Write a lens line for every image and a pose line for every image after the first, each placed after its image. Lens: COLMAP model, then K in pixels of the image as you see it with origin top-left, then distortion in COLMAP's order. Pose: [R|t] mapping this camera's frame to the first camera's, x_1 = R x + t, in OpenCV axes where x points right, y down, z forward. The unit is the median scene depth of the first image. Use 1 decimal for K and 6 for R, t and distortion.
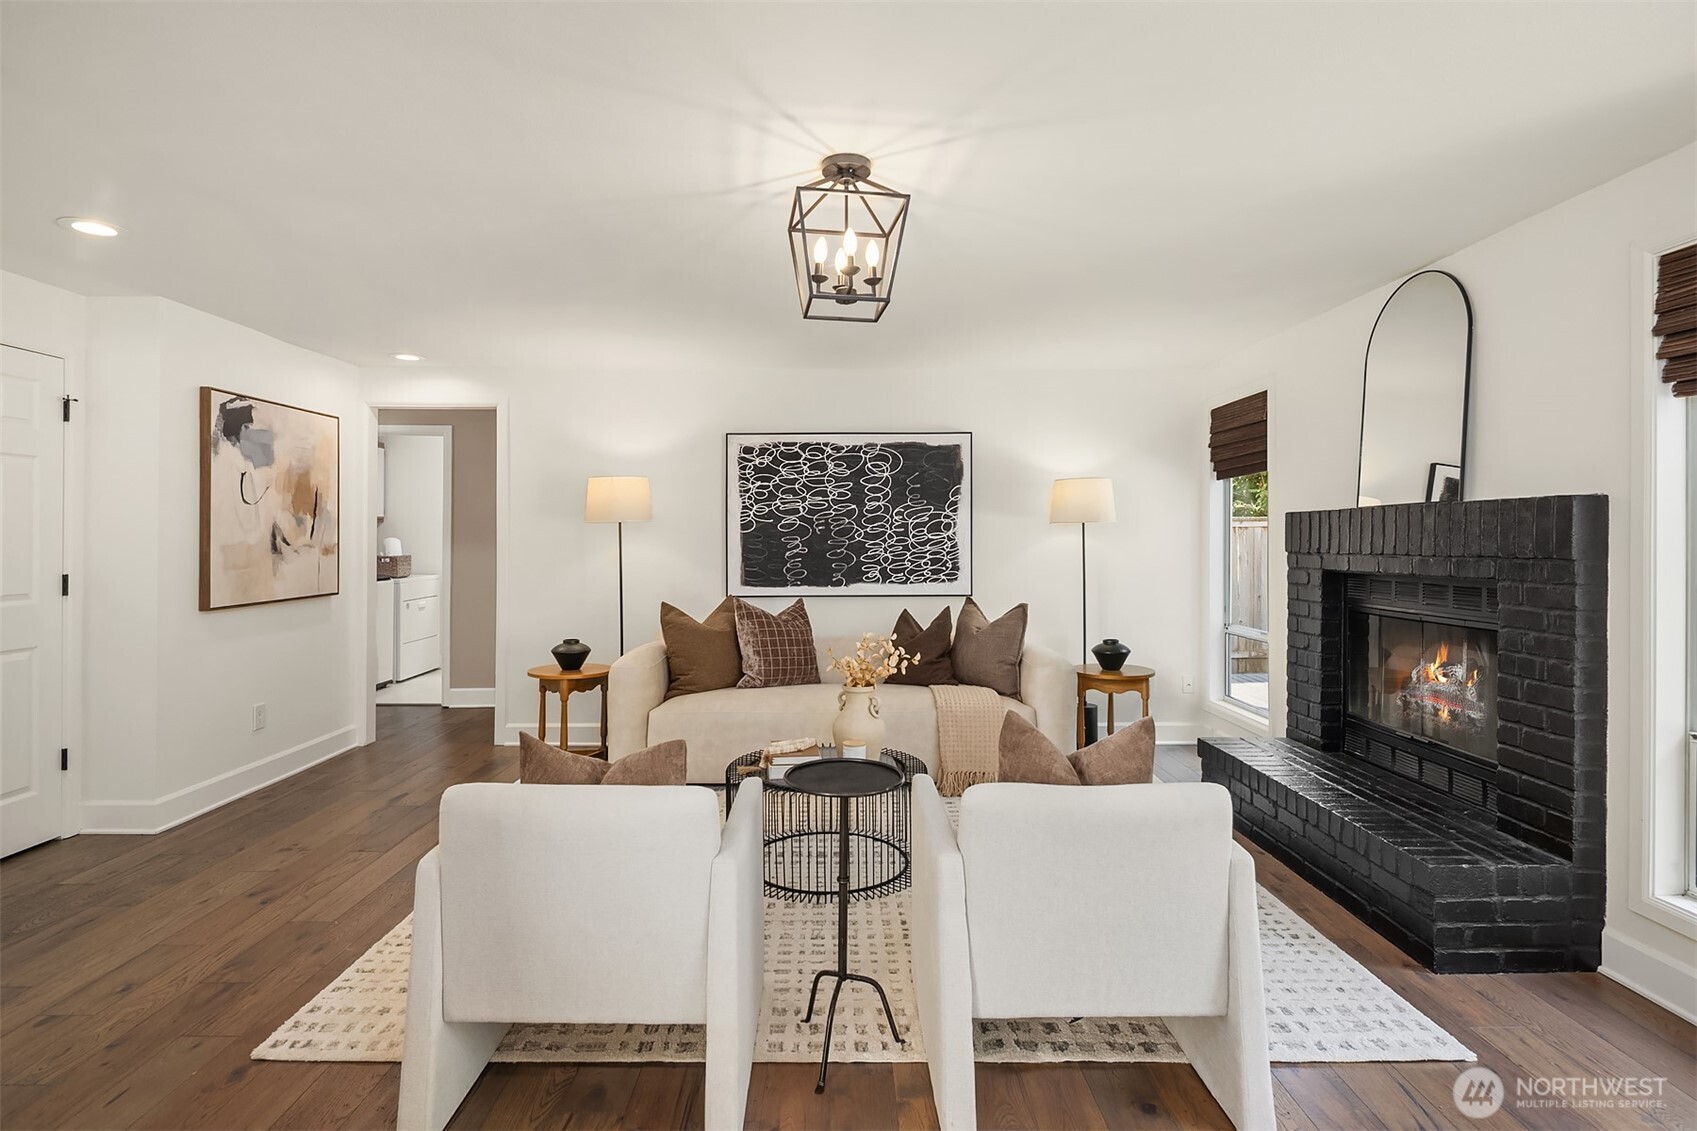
lens RADIAL K [[857.0, 0, 860.2], [0, 857.0, 527.8], [0, 0, 1]] dist [0.026581, -0.000252]
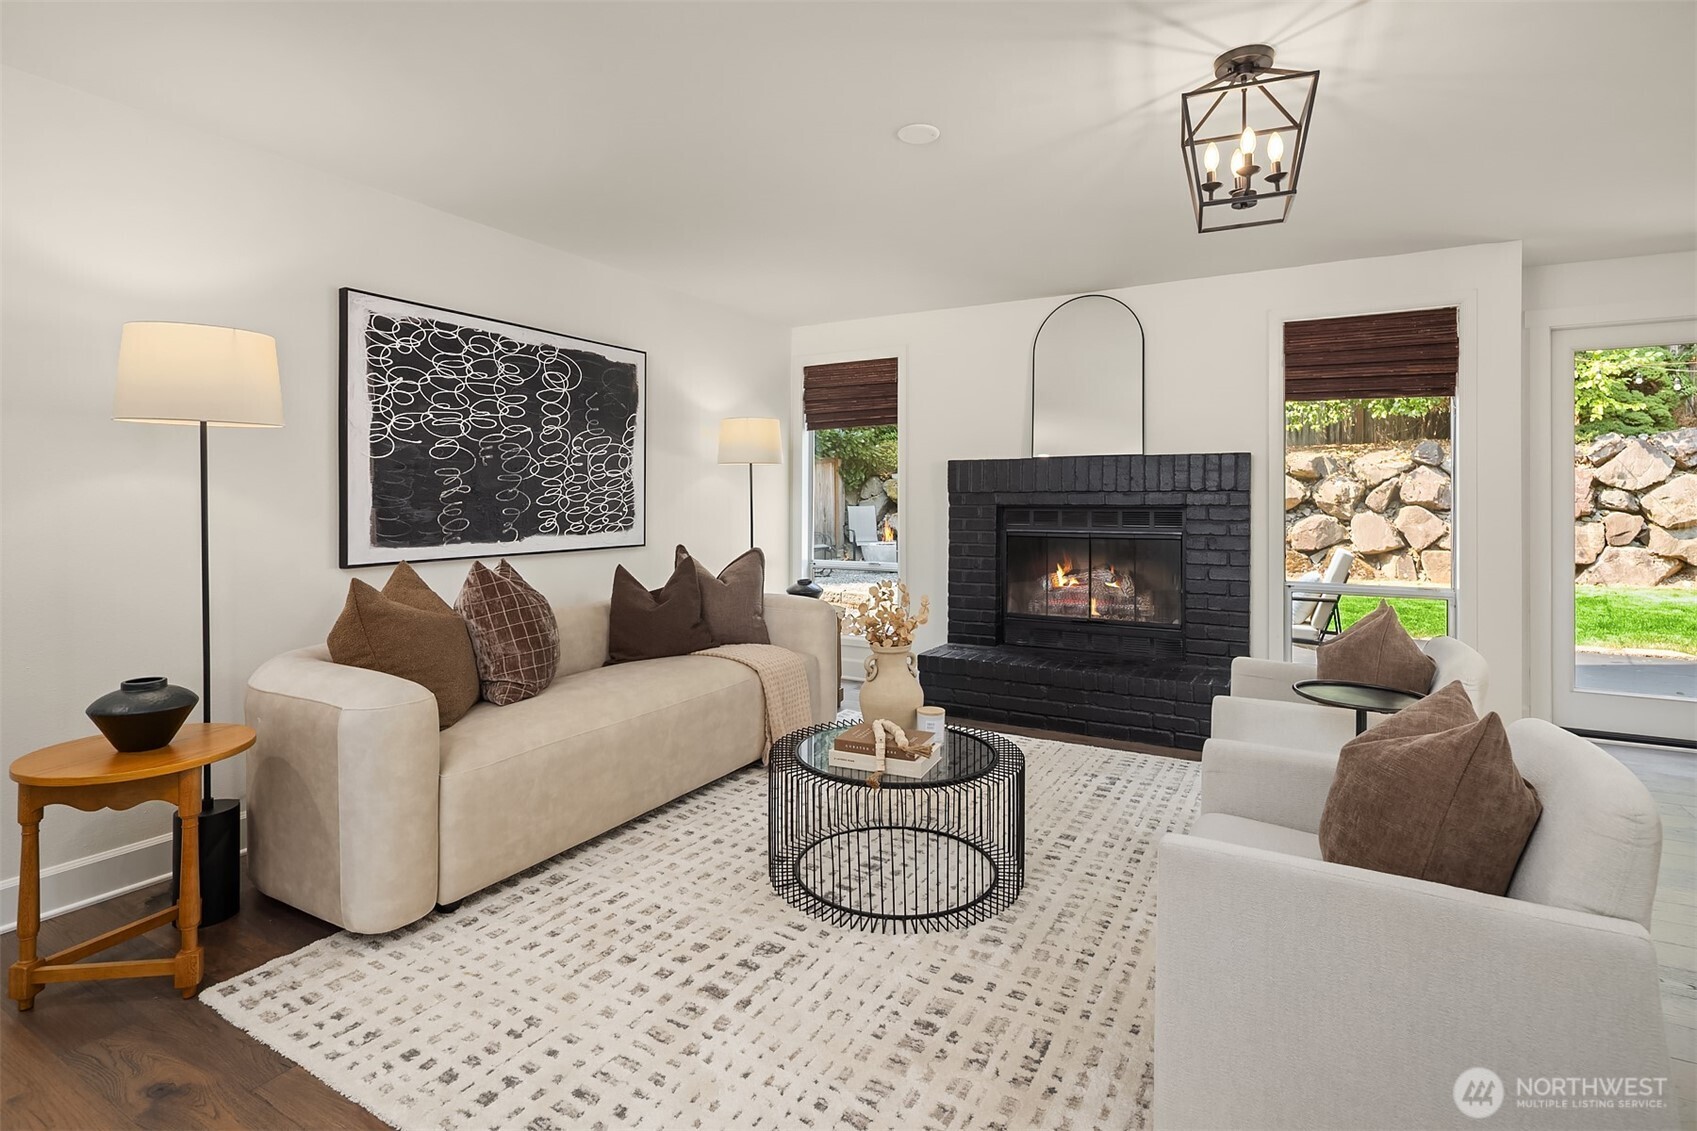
lens RADIAL K [[813.3, 0, 825.4], [0, 813.3, 500.6], [0, 0, 1]] dist [0.010427, -0.000210]
pose [[0.514972, 0.000878, 0.857207, -0.465985], [-0.011823, 0.999912, 0.006078, 0.027837], [-0.857126, -0.013265, 0.514937, 0.433594]]
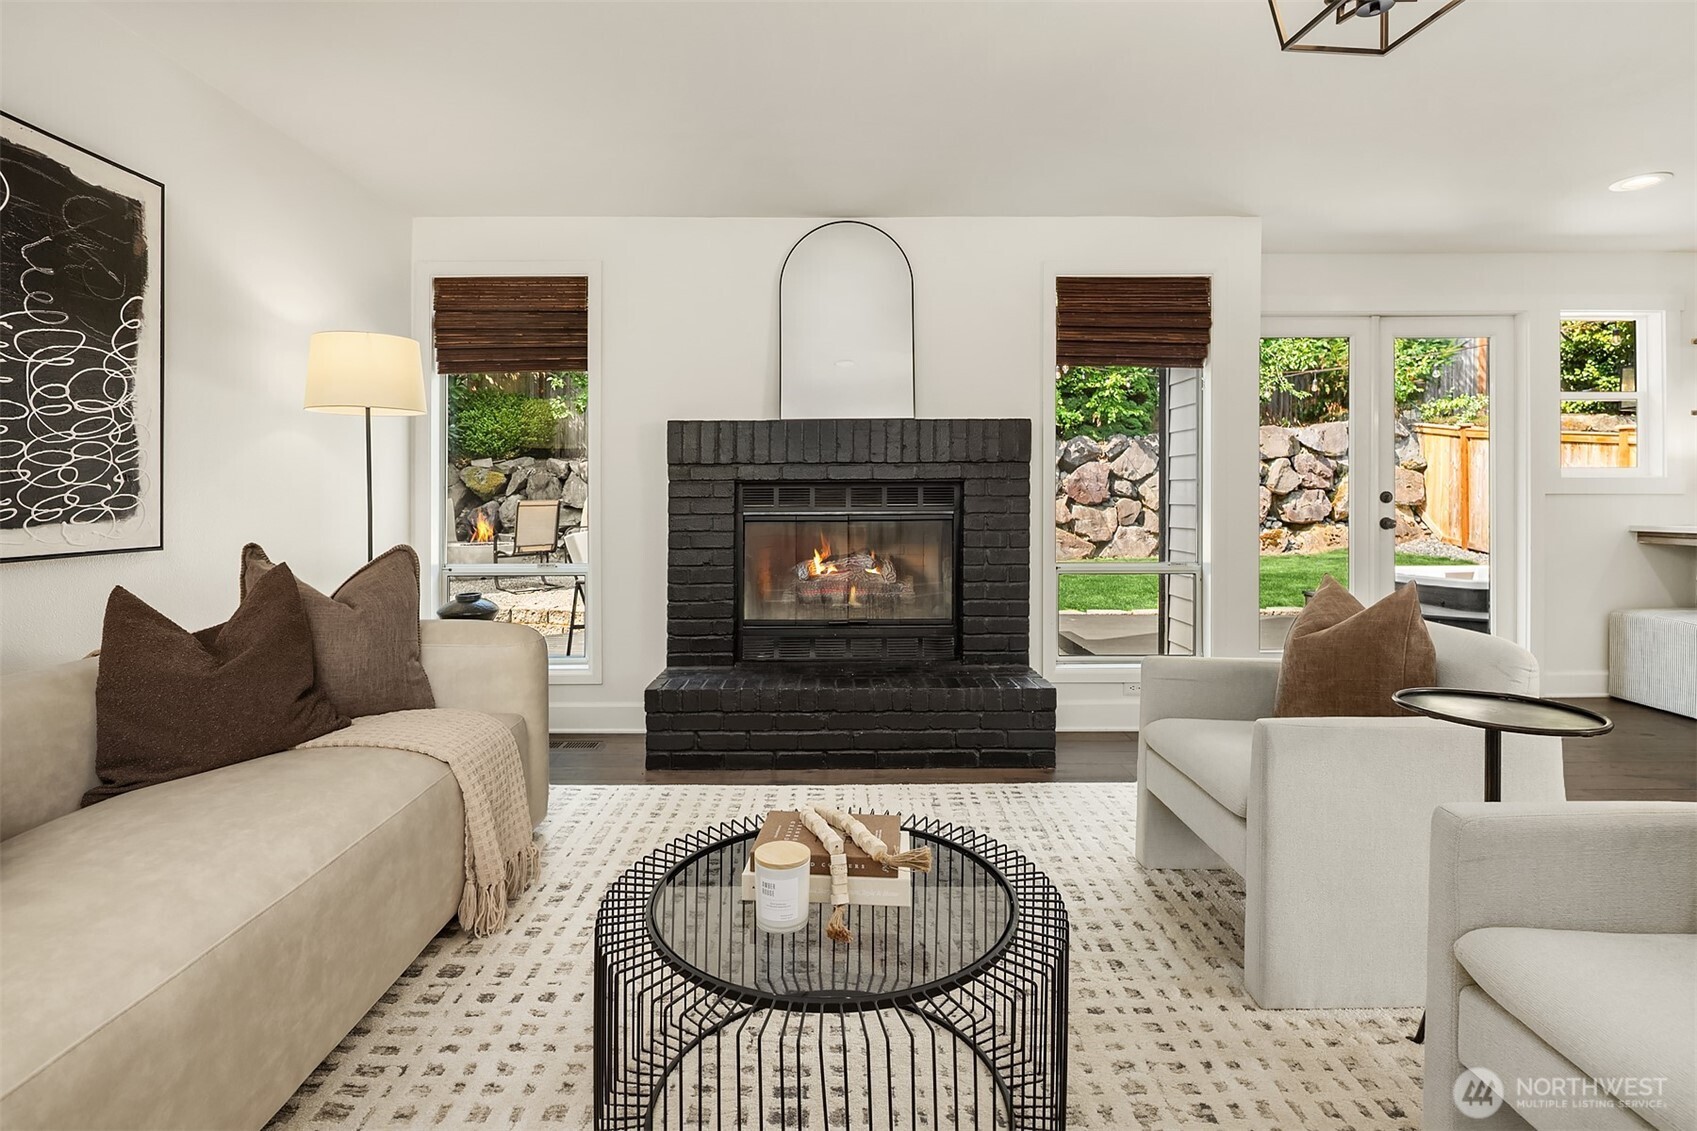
lens RADIAL K [[834.5, 0, 823.0], [0, 834.5, 500.4], [0, 0, 1]] dist [0.002829, -0.000977]
pose [[0.018542, -0.002861, 0.999824, -0.302348], [-0.008955, 0.999955, 0.003028, 0.049589], [-0.999788, -0.009010, 0.018516, 0.644049]]
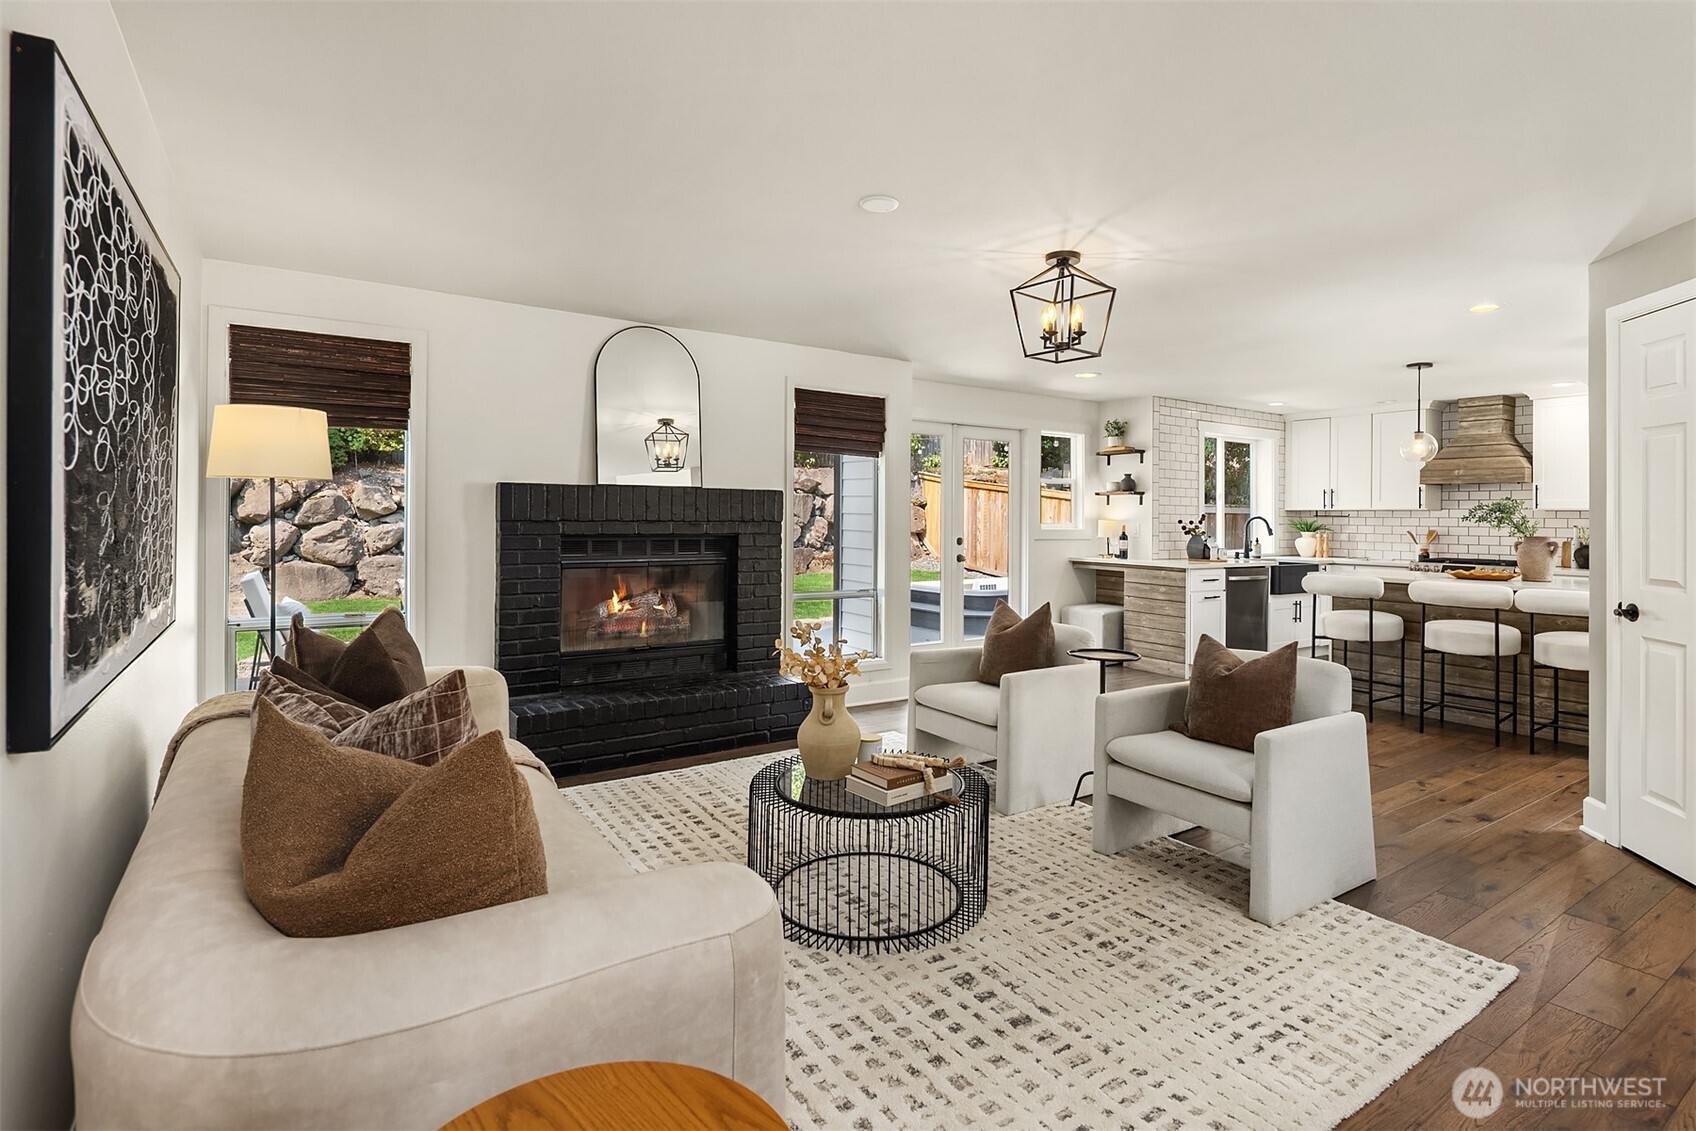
lens RADIAL K [[856.5, 0, 859.7], [0, 856.5, 527.8], [0, 0, 1]] dist [0.026581, -0.000252]
pose [[-0.554818, -0.019969, 0.831732, -0.473033], [-0.019804, 0.999746, 0.010793, 0.013054], [-0.831736, -0.010483, -0.555072, 0.953414]]
